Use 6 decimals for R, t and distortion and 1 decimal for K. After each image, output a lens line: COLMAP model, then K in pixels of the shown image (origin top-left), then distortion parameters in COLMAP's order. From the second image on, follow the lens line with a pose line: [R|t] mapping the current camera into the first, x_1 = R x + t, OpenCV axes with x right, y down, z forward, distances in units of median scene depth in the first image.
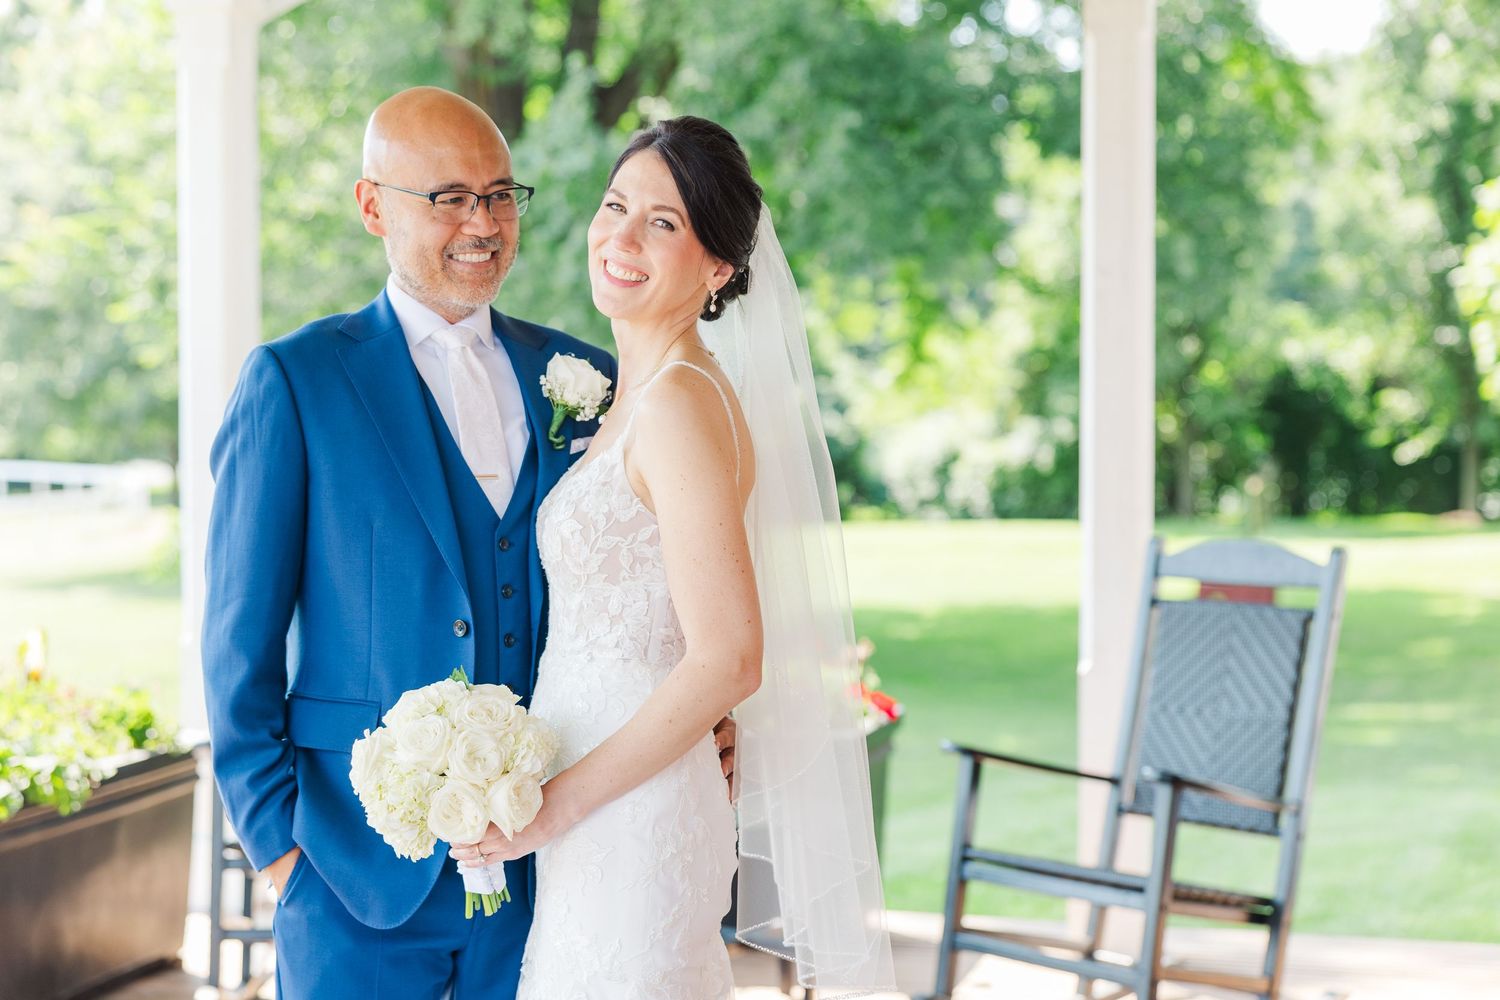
lens RADIAL K [[2639.8, 0, 750.0], [0, 2639.8, 500.0], [0, 0, 1]] dist [-0.006094, -0.014023]
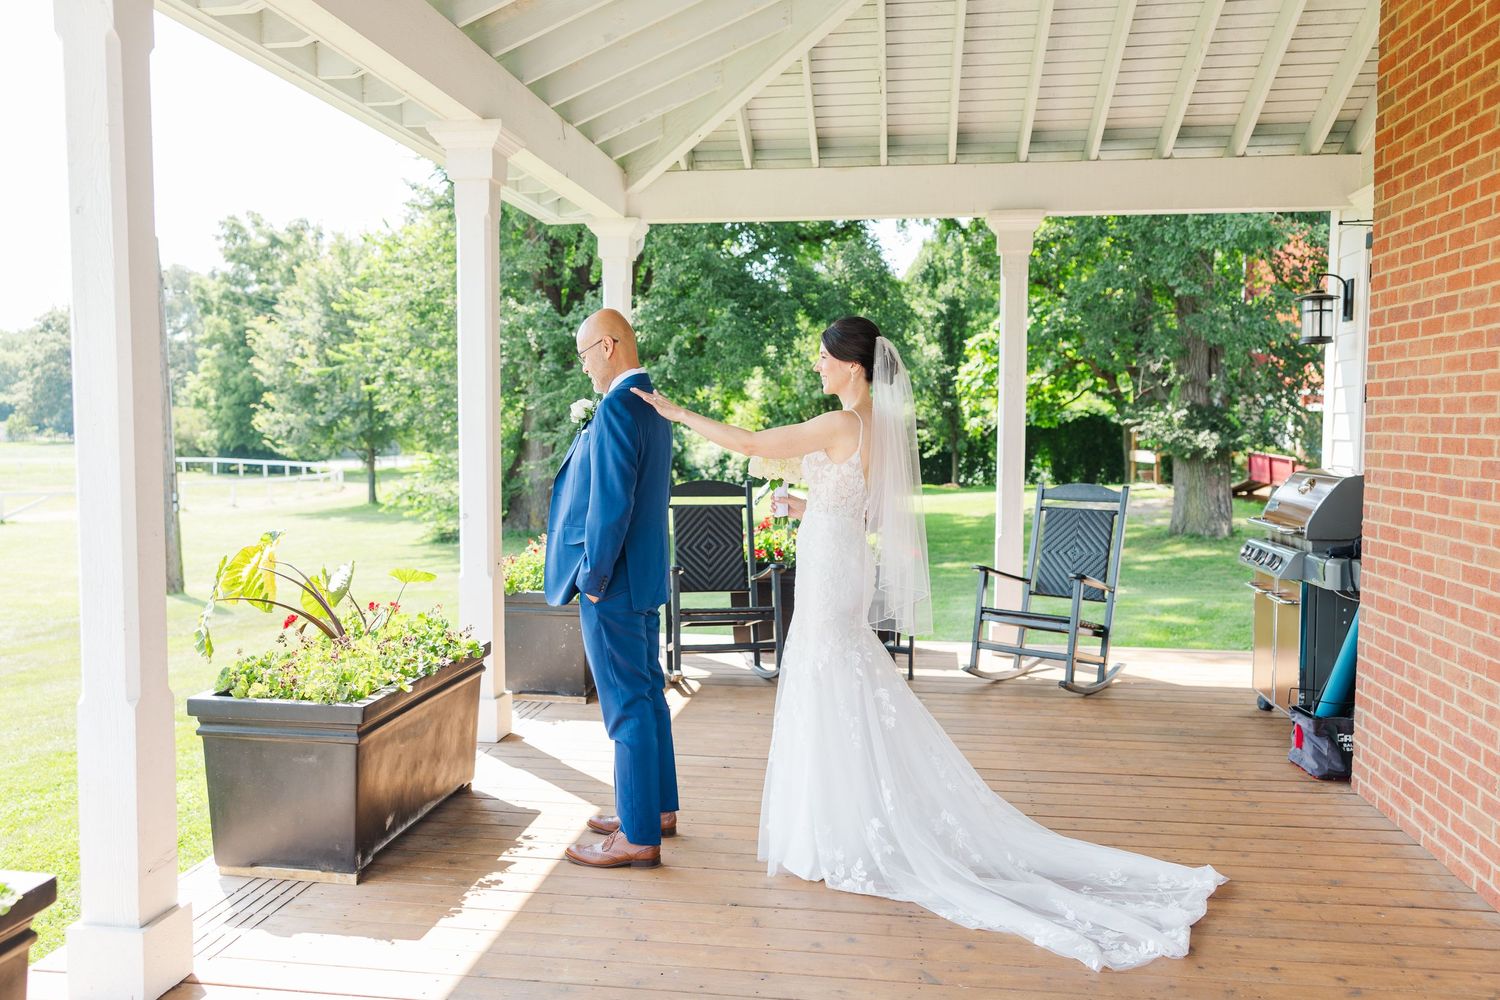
lens RADIAL K [[1208.7, 0, 750.0], [0, 1208.7, 500.0], [0, 0, 1]] dist [0.022490, -0.018587]
pose [[0.992485, -0.001653, 0.122355, -0.133803], [-0.000628, 0.999827, 0.018608, 0.005182], [-0.122365, -0.018545, 0.992312, -0.045532]]
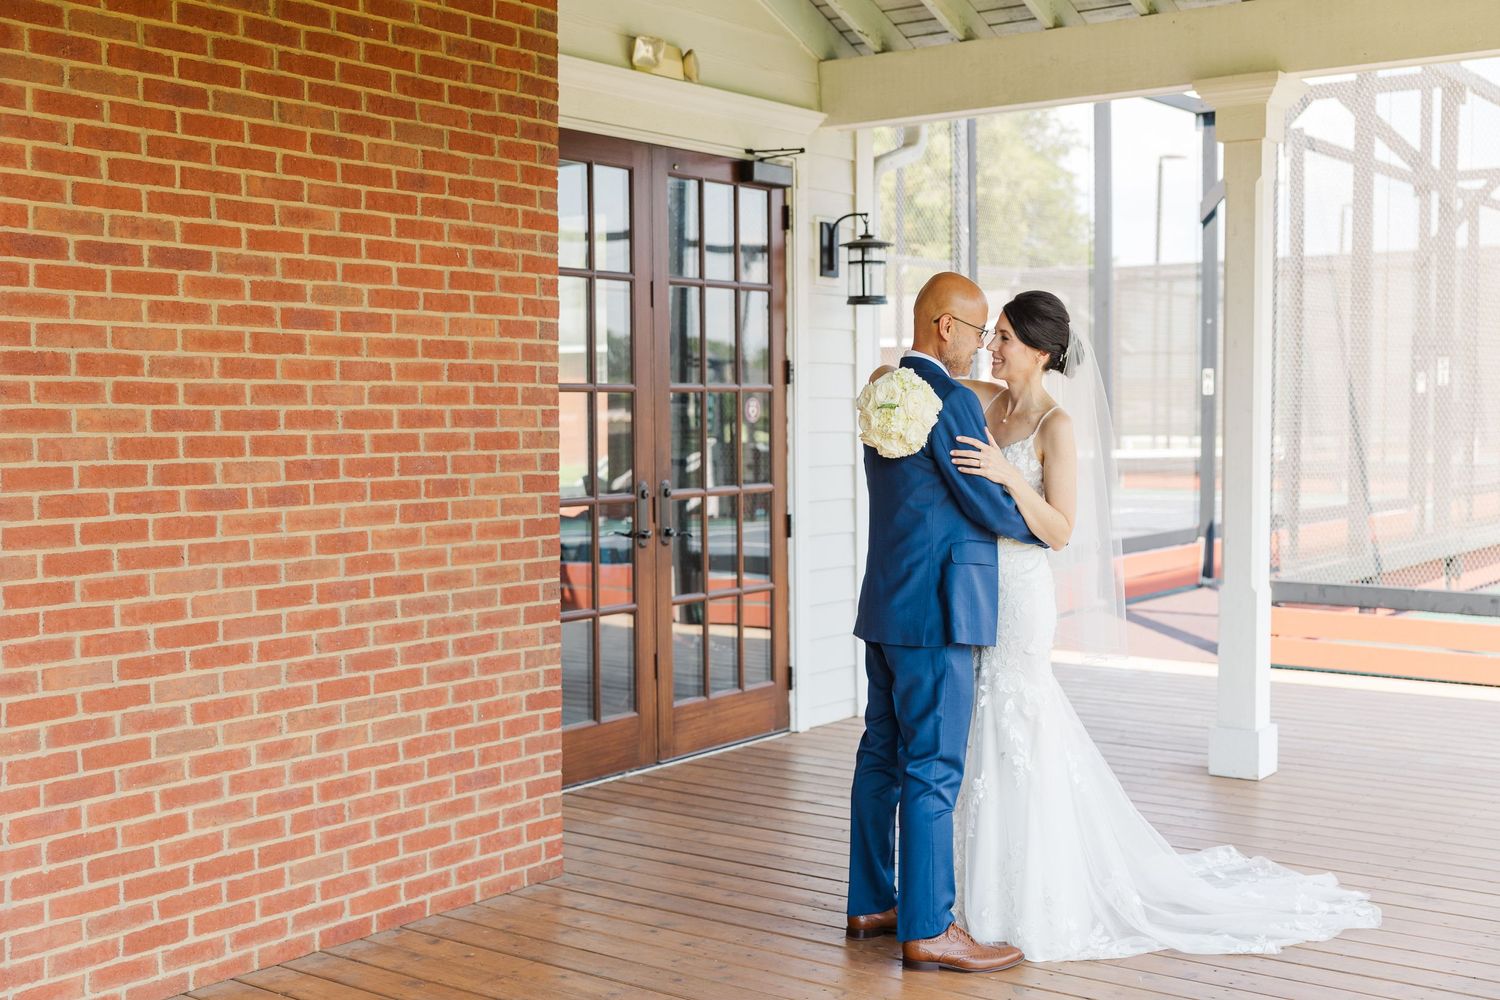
lens RADIAL K [[1768.0, 0, 750.0], [0, 1768.0, 500.0], [0, 0, 1]] dist [-0.072948, 0.174147]
pose [[-0.932180, -0.014773, 0.361694, -0.143132], [0.020663, 0.995366, 0.093908, -0.024666], [-0.361406, 0.095013, -0.927555, 0.561432]]
